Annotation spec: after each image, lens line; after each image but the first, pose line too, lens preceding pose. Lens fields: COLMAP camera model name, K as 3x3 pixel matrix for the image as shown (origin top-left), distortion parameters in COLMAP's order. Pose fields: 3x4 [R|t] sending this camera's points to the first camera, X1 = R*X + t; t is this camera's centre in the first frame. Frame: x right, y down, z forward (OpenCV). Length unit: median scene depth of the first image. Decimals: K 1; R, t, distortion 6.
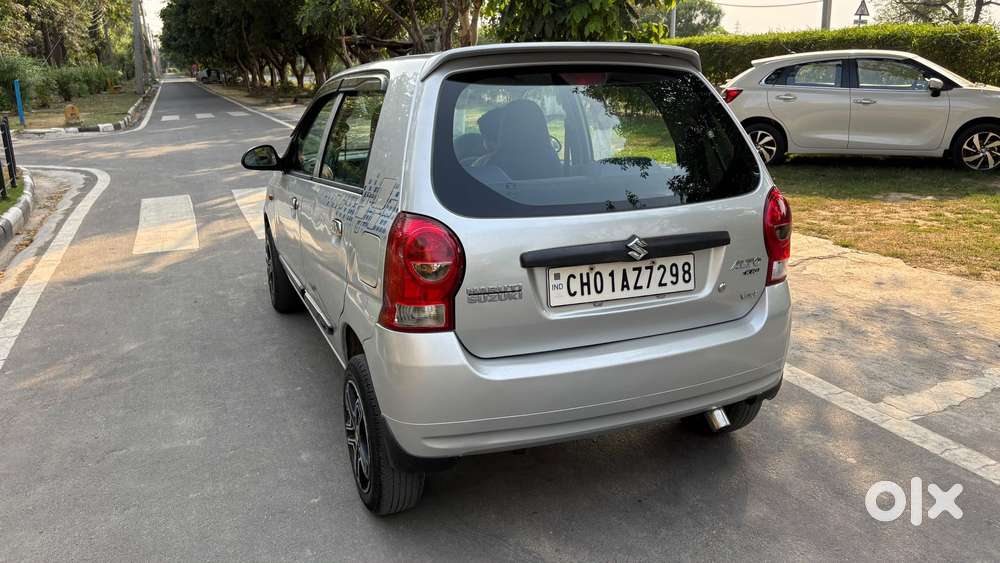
lens RADIAL K [[724.2, 0, 500.0], [0, 724.2, 281.5], [0, 0, 1]] dist [0.116892, -0.148790]
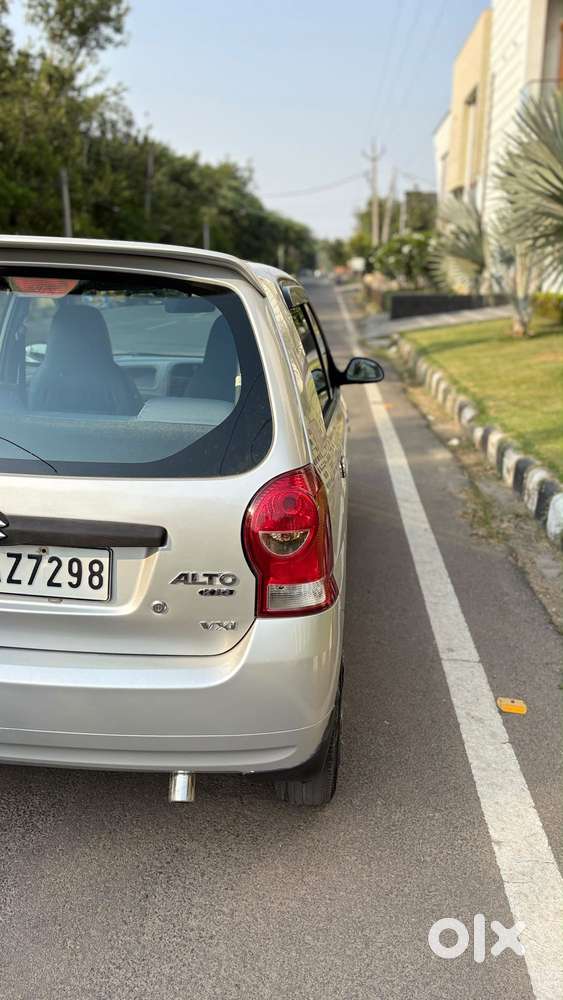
lens RADIAL K [[724.2, 0, 281.5], [0, 724.2, 500.0], [0, 0, 1]] dist [0.116892, -0.148790]
pose [[0.888419, 0.180245, -0.422166, 0.696994], [-0.171276, 0.983428, 0.059441, -0.154488], [0.425884, 0.019498, 0.904568, 0.446592]]
